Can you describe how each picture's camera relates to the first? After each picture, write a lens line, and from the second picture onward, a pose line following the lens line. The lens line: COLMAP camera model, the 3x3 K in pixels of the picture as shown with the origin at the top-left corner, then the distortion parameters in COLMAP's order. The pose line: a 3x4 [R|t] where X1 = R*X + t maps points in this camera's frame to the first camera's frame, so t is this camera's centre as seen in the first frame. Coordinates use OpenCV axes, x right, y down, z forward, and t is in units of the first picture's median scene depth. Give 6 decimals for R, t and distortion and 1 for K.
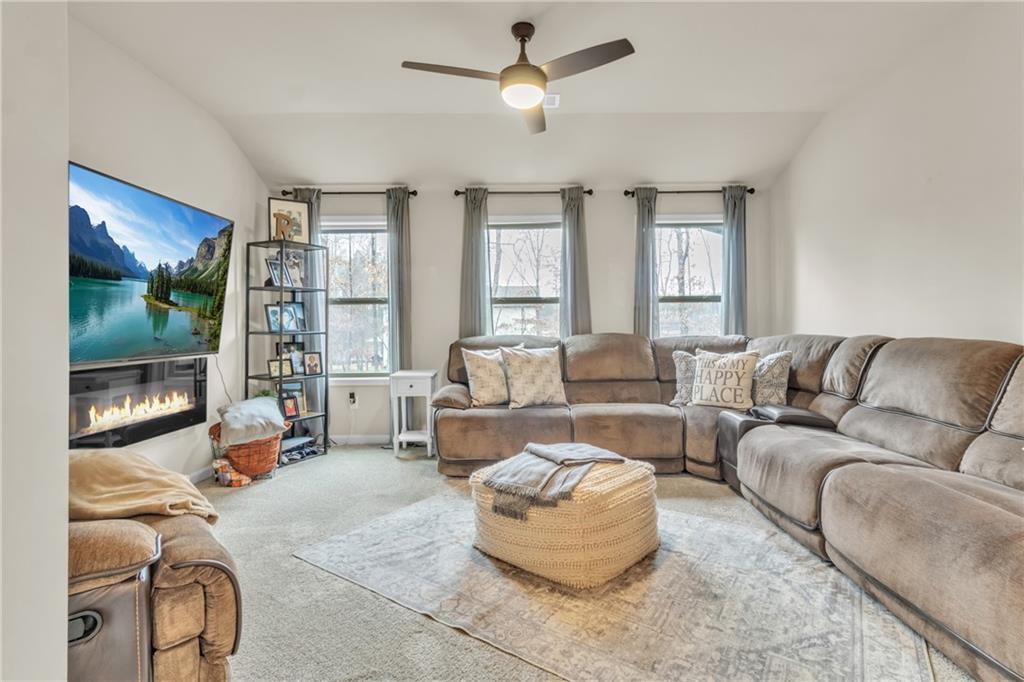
lens RADIAL K [[476.1, 0, 519.1], [0, 476.1, 335.6], [0, 0, 1]] dist [0.009475, -0.000213]
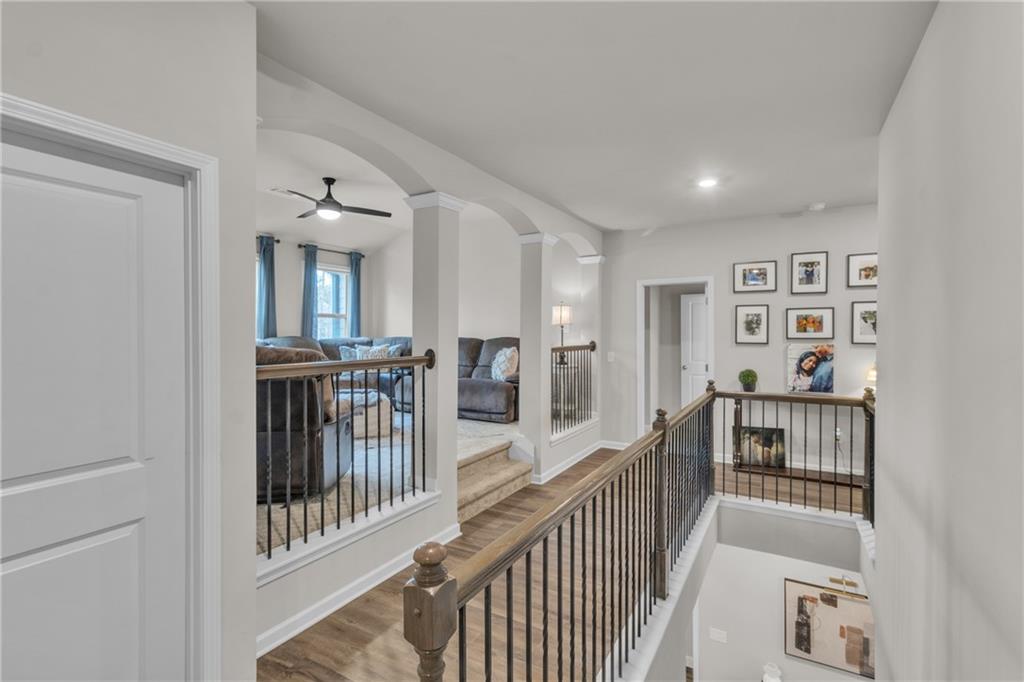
lens RADIAL K [[476.1, 0, 519.1], [0, 476.1, 335.6], [0, 0, 1]] dist [0.009475, -0.000213]
pose [[0.500314, 0.002465, 0.865840, -0.983440], [0.007945, 0.999941, -0.007438, 0.012847], [-0.865808, 0.010601, 0.500265, -0.503285]]
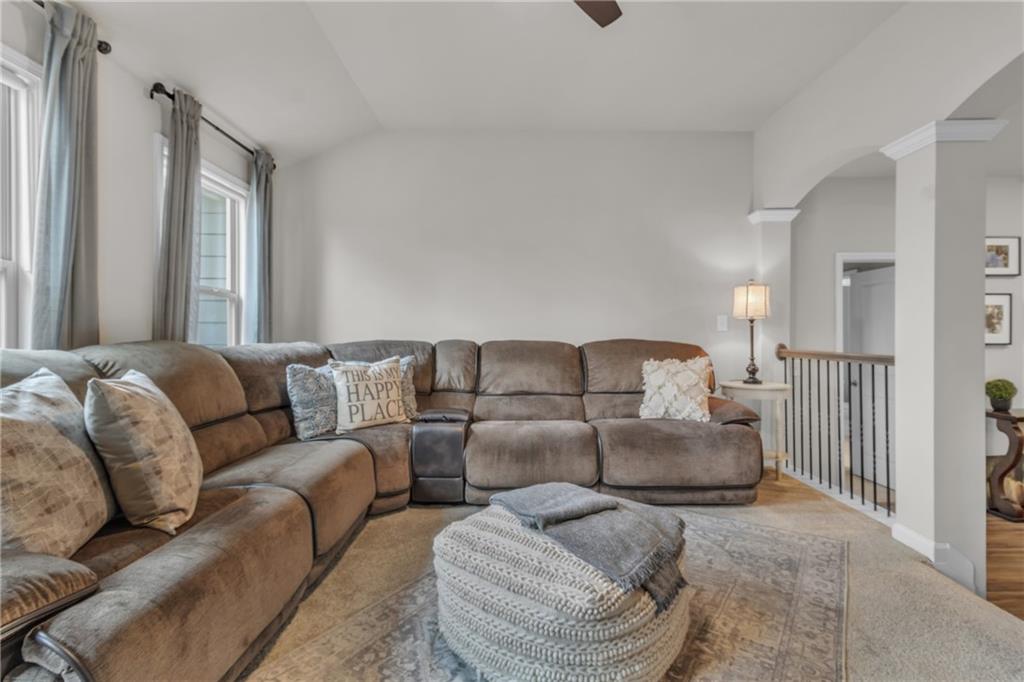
lens RADIAL K [[483.3, 0, 516.8], [0, 483.3, 339.4], [0, 0, 1]] dist [0.021931, 0.000105]
pose [[-0.013440, -0.000556, 0.999910, -0.455885], [0.017010, 0.999855, 0.000785, -0.000061], [-0.999765, 0.017019, -0.013429, 0.771766]]
